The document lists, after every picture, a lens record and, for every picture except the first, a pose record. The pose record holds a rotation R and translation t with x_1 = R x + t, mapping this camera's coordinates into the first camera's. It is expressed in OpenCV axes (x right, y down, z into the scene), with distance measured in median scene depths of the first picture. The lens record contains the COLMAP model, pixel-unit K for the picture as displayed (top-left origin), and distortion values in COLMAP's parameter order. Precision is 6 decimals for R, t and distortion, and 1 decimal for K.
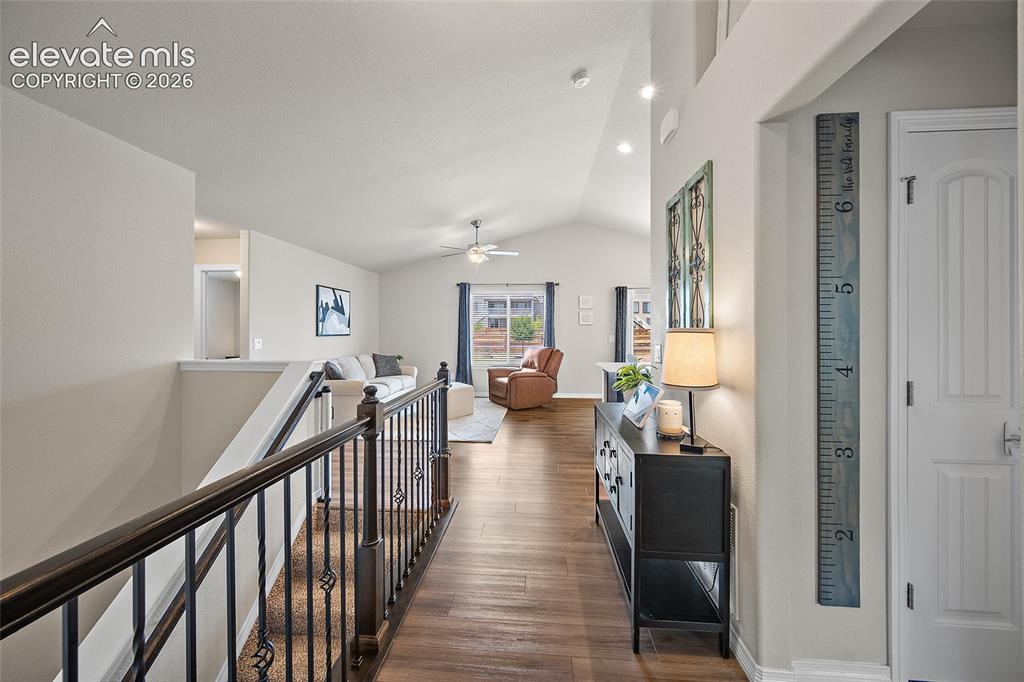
lens RADIAL K [[409.5, 0, 510.1], [0, 409.5, 337.2], [0, 0, 1]] dist [-0.004233, 0.000021]
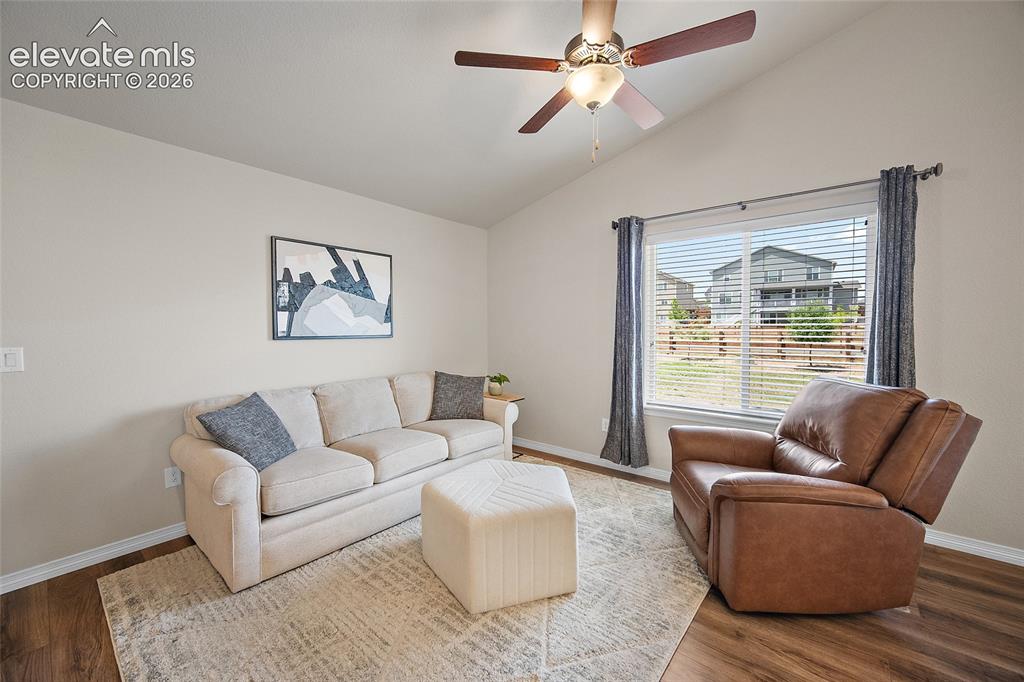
lens RADIAL K [[409.5, 0, 504.7], [0, 409.5, 335.8], [0, 0, 1]] dist [-0.004233, 0.000021]
pose [[0.811384, 0.010884, -0.584412, 0.041473], [-0.008522, 0.999941, 0.006792, -0.010775], [0.584451, -0.000530, 0.811429, 0.632986]]
